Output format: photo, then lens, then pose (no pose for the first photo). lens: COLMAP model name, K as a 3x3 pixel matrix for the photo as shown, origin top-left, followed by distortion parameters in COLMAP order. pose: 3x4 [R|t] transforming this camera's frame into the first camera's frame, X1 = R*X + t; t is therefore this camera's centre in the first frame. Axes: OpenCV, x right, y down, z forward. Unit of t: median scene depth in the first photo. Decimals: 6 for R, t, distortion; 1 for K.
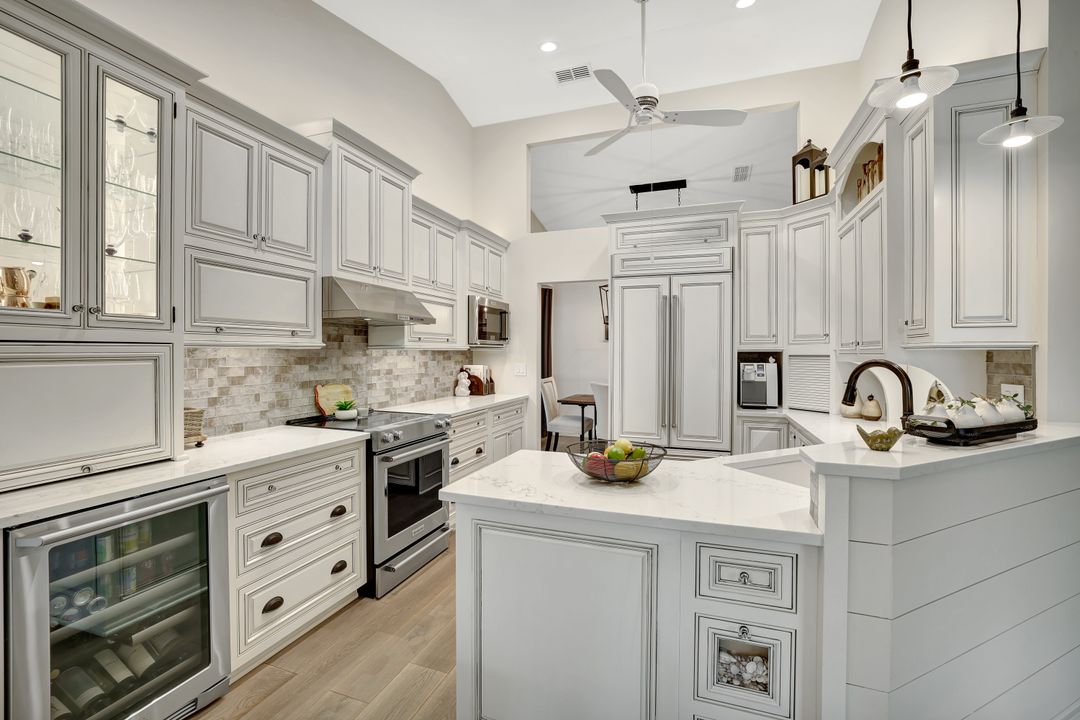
lens RADIAL K [[468.7, 0, 528.5], [0, 468.7, 353.0], [0, 0, 1]] dist [-0.051118, 0.016615]
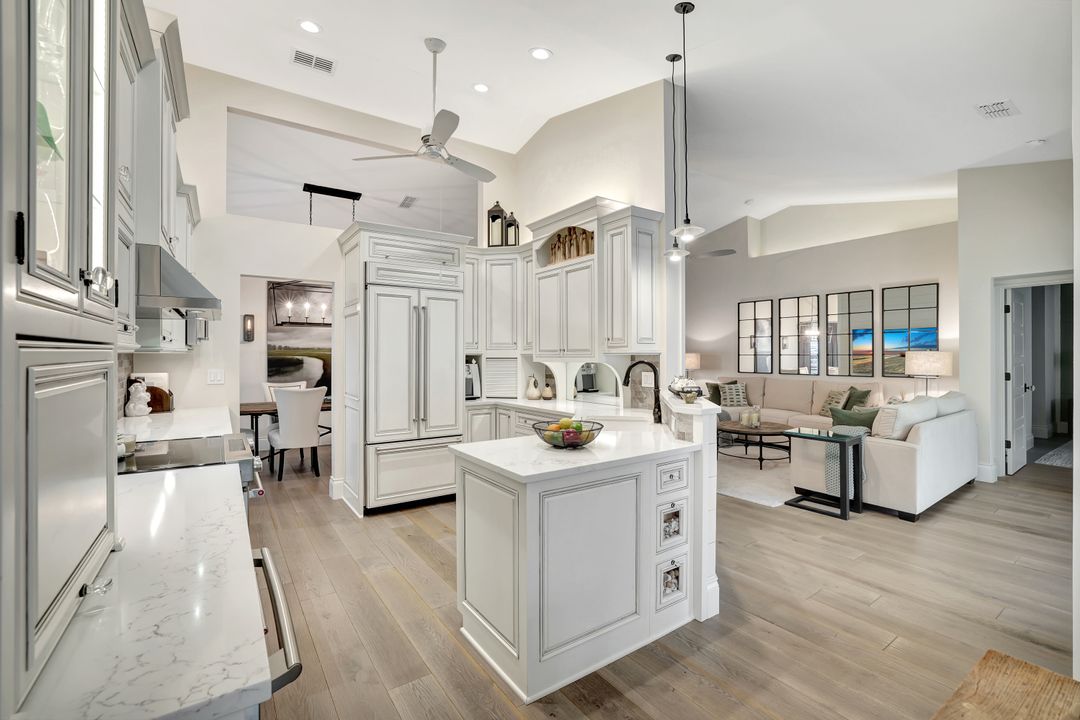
lens RADIAL K [[458.3, 0, 527.3], [0, 458.3, 353.0], [0, 0, 1]] dist [-0.042864, 0.000064]
pose [[0.577933, 0.002869, 0.816080, -0.486598], [0.001422, 0.999989, -0.004523, -0.002907], [-0.816083, 0.003774, 0.577922, 0.143682]]
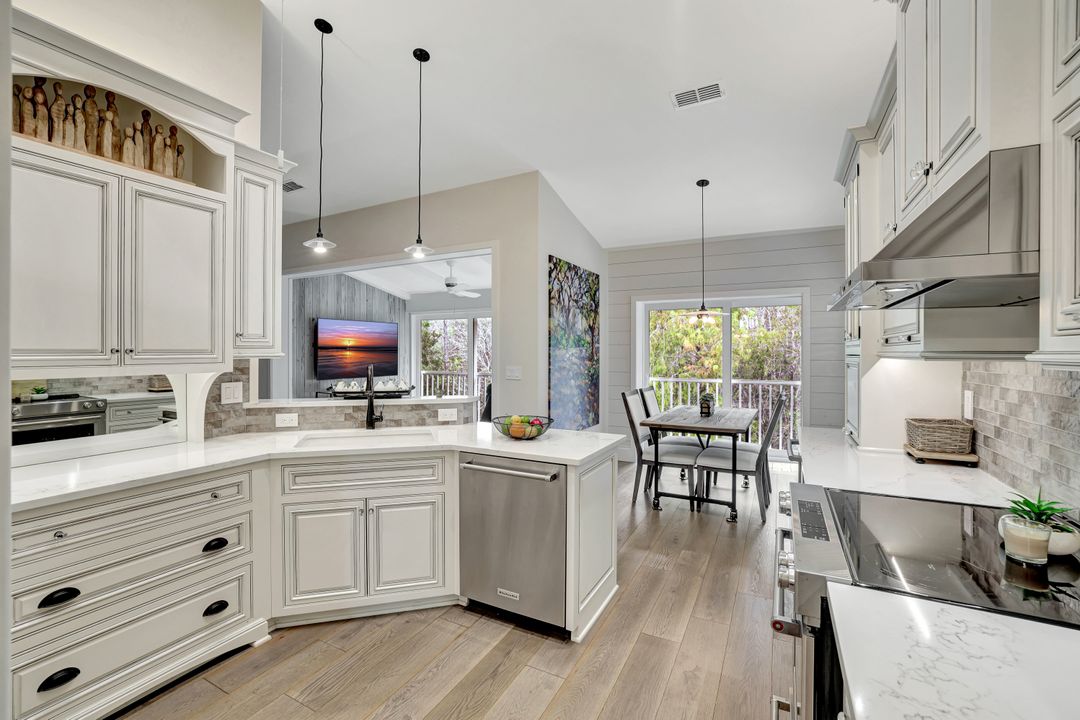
lens RADIAL K [[468.7, 0, 528.5], [0, 468.7, 353.0], [0, 0, 1]] dist [-0.051118, 0.016615]
pose [[-0.990471, -0.001076, 0.137719, -0.024841], [-0.000398, 0.999988, 0.004950, -0.018691], [-0.137722, 0.004849, -0.990459, 1.258984]]
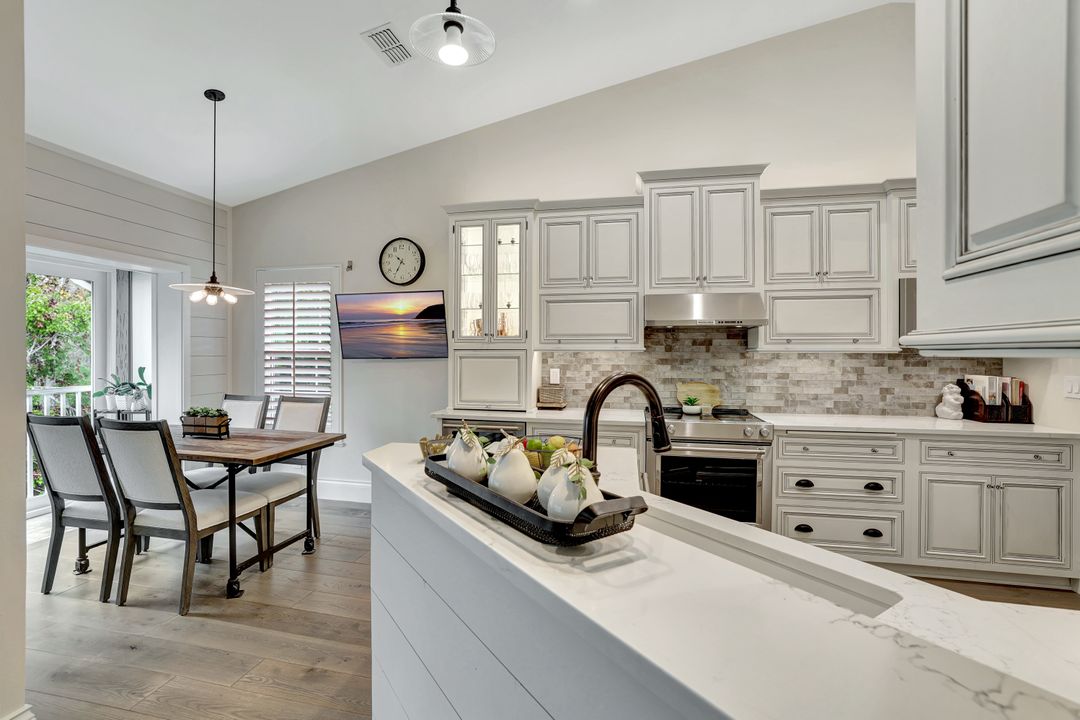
lens RADIAL K [[512.0, 0, 535.7], [0, 512.0, 354.9], [0, 0, 1]] dist [-0.019156, 0.000069]
pose [[0.159467, 0.005598, -0.987187, 0.689372], [-0.005077, 0.999975, 0.004850, -0.005109], [0.987190, 0.004239, 0.159491, 0.367747]]
